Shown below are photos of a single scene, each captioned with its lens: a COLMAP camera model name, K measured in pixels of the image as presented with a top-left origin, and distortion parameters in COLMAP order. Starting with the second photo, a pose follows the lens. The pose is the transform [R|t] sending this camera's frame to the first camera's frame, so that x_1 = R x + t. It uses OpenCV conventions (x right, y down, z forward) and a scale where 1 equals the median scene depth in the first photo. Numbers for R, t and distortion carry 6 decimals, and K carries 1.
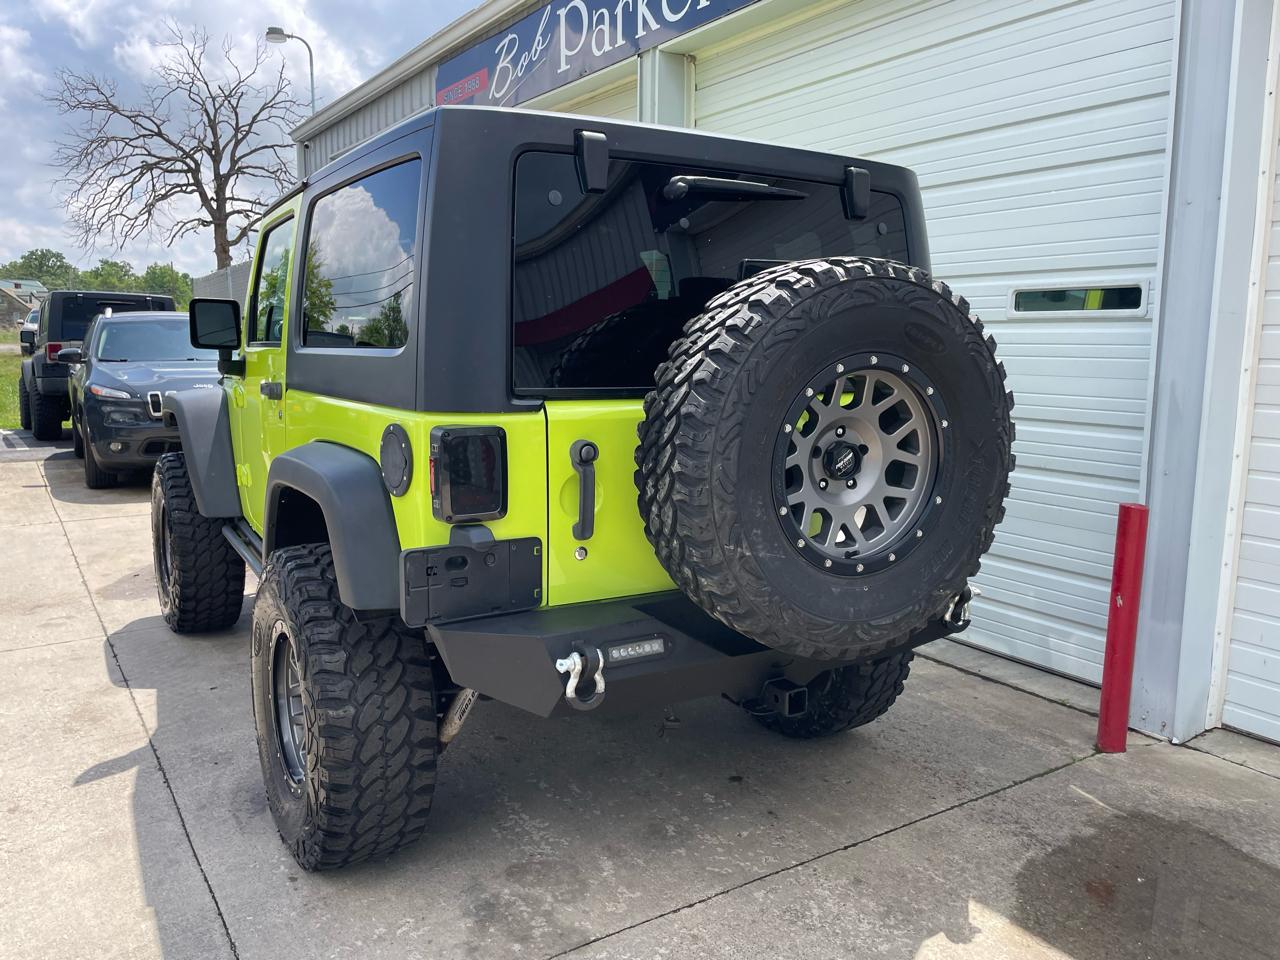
lens RADIAL K [[967.5, 0, 621.6], [0, 967.5, 489.3], [0, 0, 1]] dist [0.091365, -0.118678]
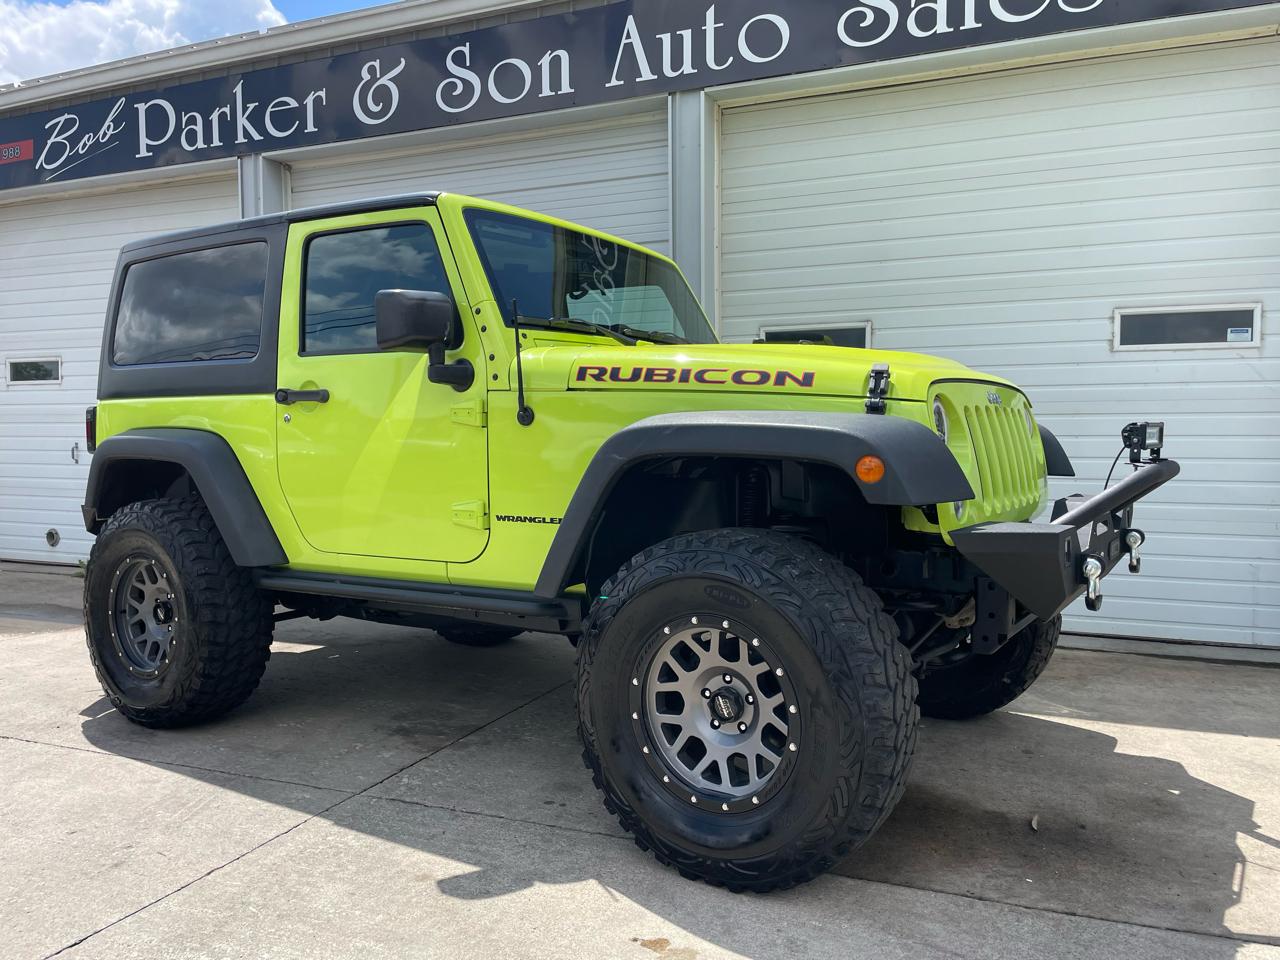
lens RADIAL K [[967.5, 0, 632.9], [0, 967.5, 469.8], [0, 0, 1]] dist [0.091365, -0.118678]
pose [[0.820492, -0.030681, 0.570835, -0.408207], [0.099651, 0.990946, -0.089973, 0.123247], [-0.562906, 0.130706, 0.816120, -0.269065]]
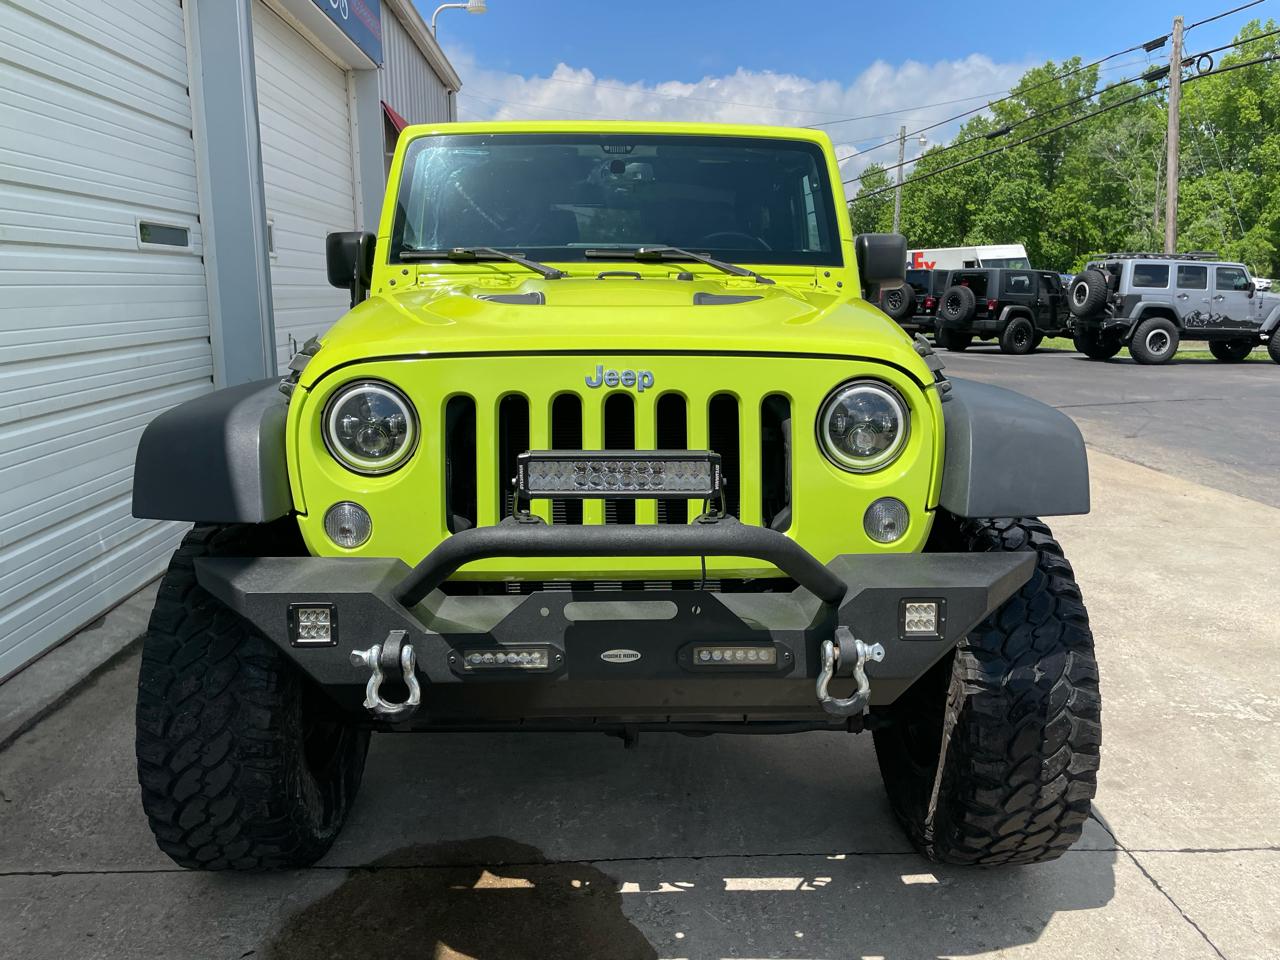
lens RADIAL K [[967.5, 0, 639.3], [0, 967.5, 476.9], [0, 0, 1]] dist [0.091365, -0.118678]
pose [[0.939734, 0.064073, -0.335849, 0.376605], [-0.052764, 0.997694, 0.042703, 0.060698], [0.337811, -0.022409, 0.940947, -0.270469]]
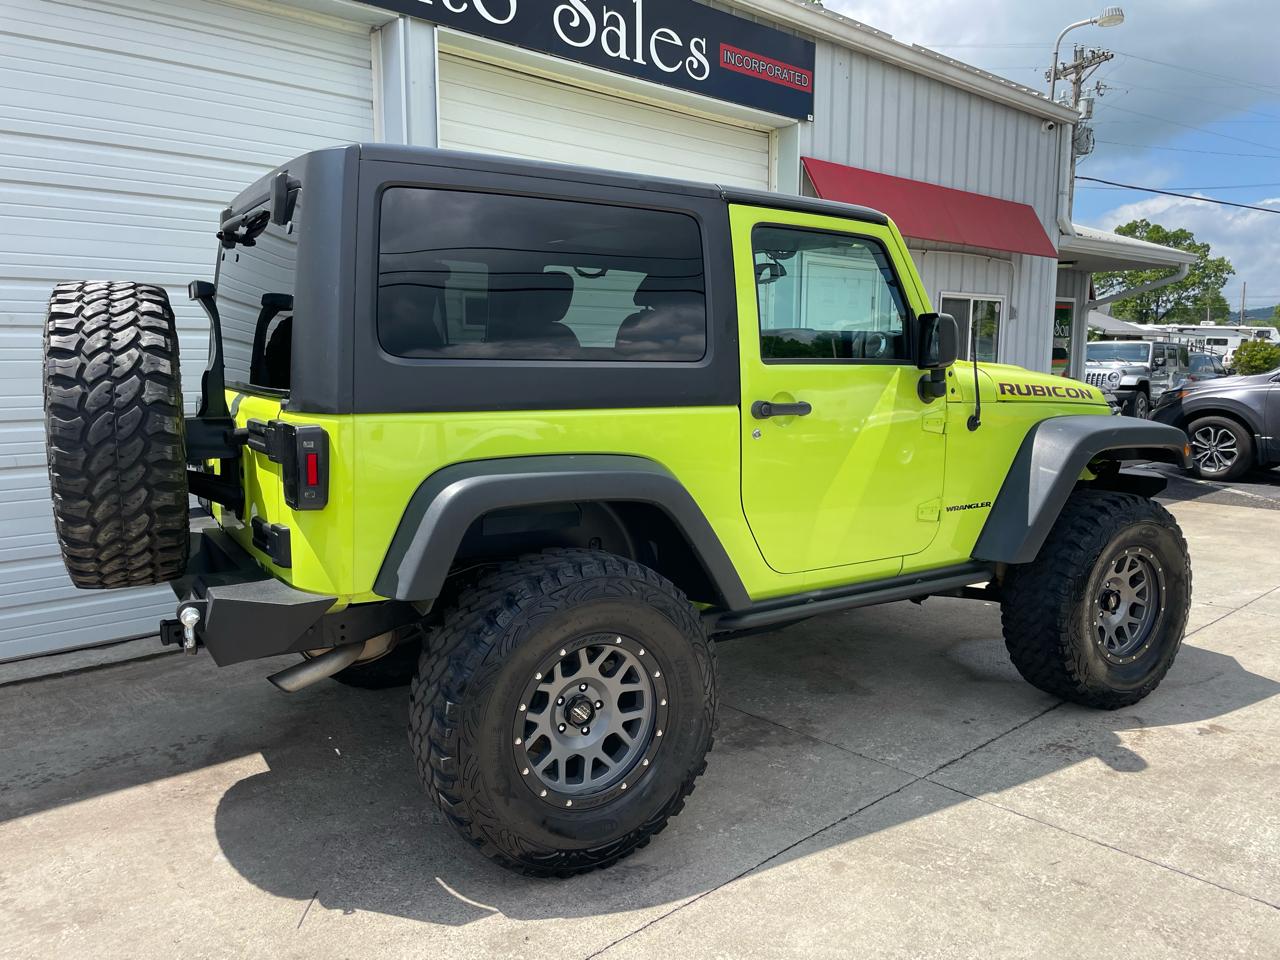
lens RADIAL K [[967.5, 0, 628.3], [0, 967.5, 467.2], [0, 0, 1]] dist [0.091365, -0.118678]
pose [[-0.170485, -0.125945, 0.977278, -0.872927], [0.146890, 0.977467, 0.151594, -0.126282], [-0.974350, 0.169397, -0.148143, 0.783437]]
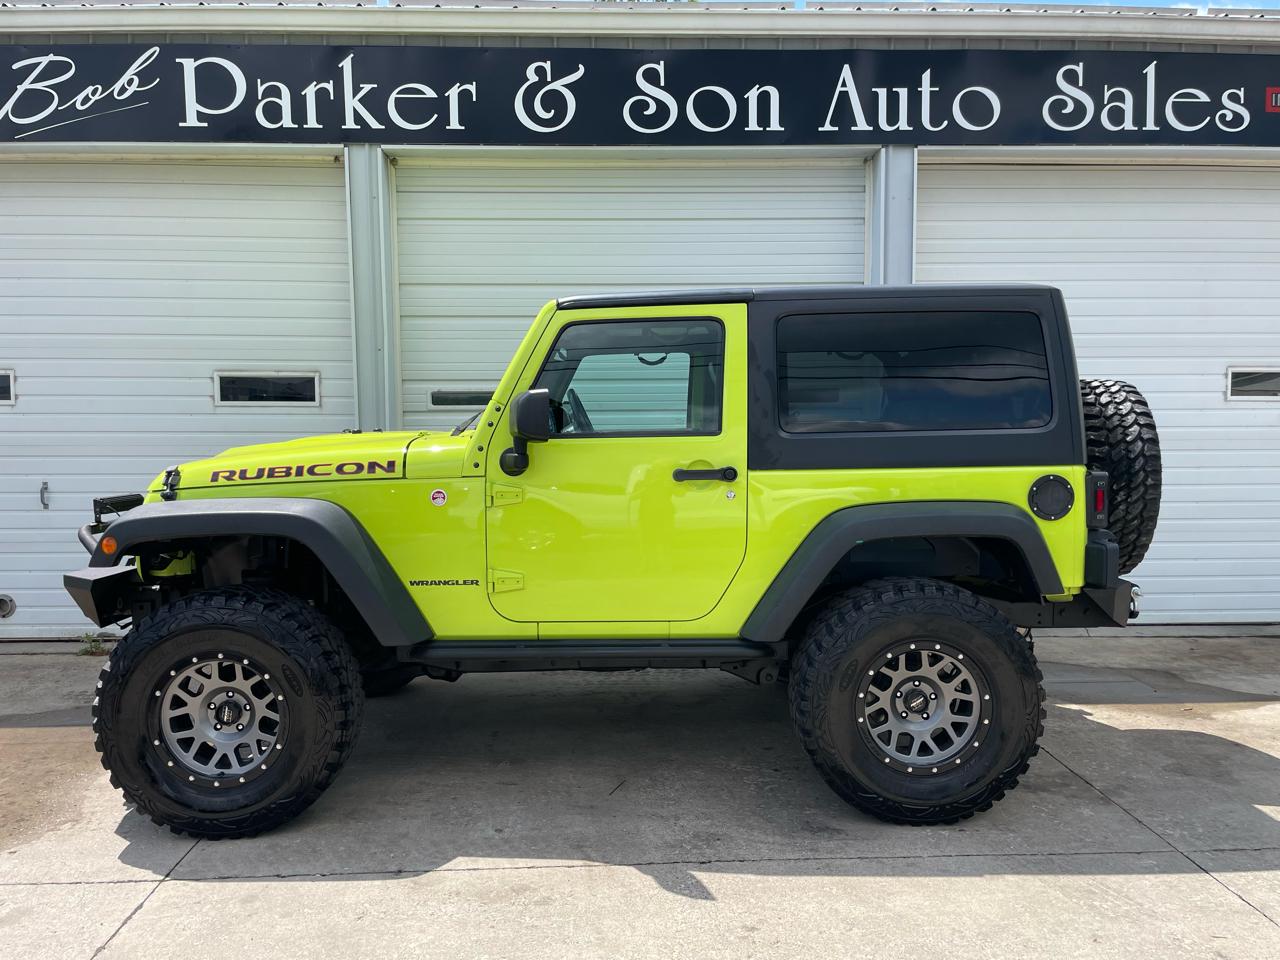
lens RADIAL K [[967.5, 0, 638.9], [0, 967.5, 488.5], [0, 0, 1]] dist [0.091365, -0.118678]
pose [[0.504241, -0.074230, 0.860367, -1.047493], [0.145376, 0.989376, 0.000159, -0.076720], [-0.851238, 0.124997, 0.509675, 0.405495]]
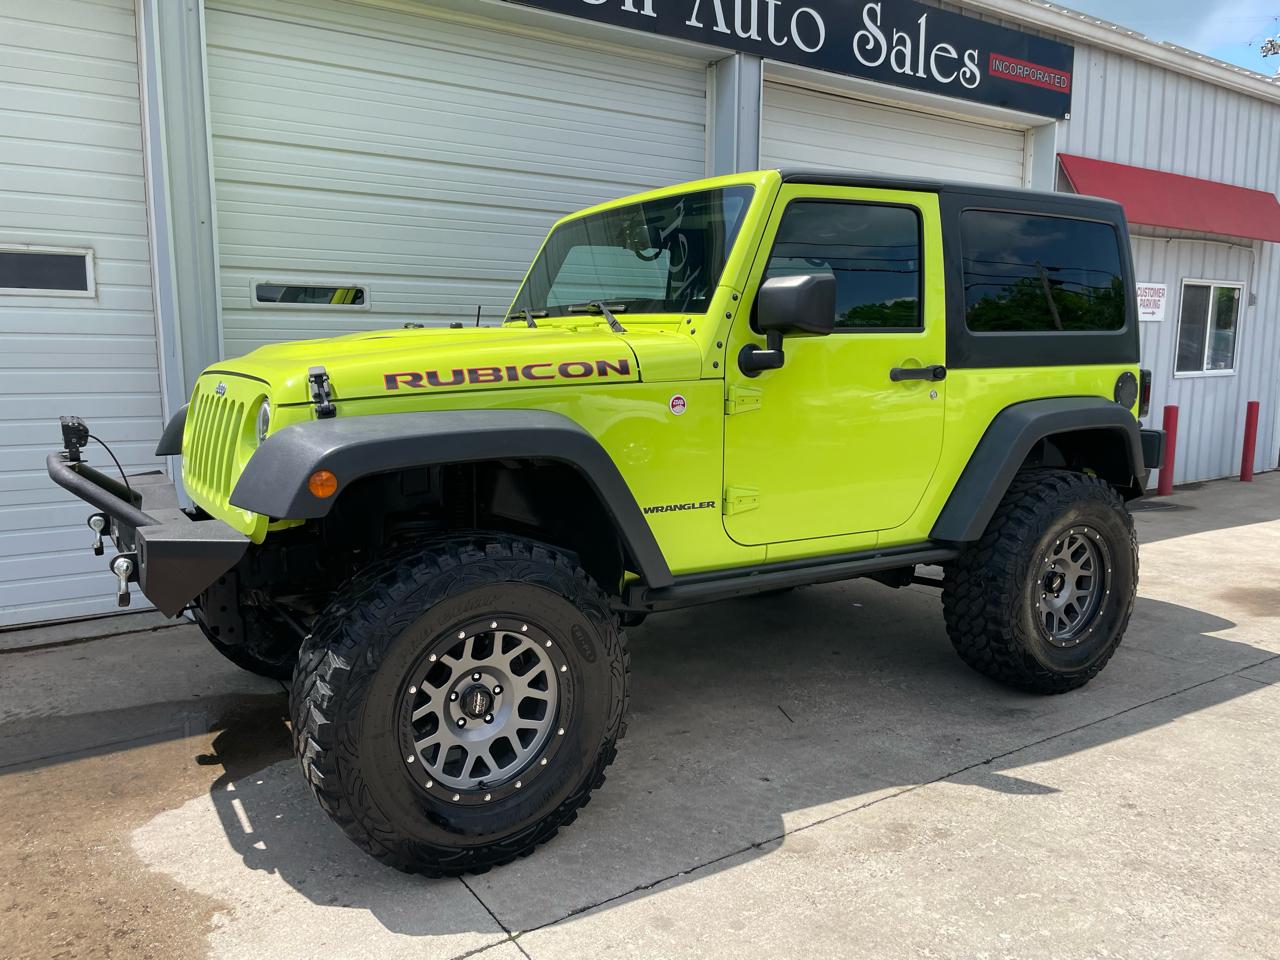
lens RADIAL K [[967.5, 0, 621.3], [0, 967.5, 488.8], [0, 0, 1]] dist [0.091365, -0.118678]
pose [[-0.014914, -0.155182, 0.987773, -1.103782], [0.151120, 0.976185, 0.155643, -0.150890], [-0.988403, 0.151594, 0.008892, 1.042551]]
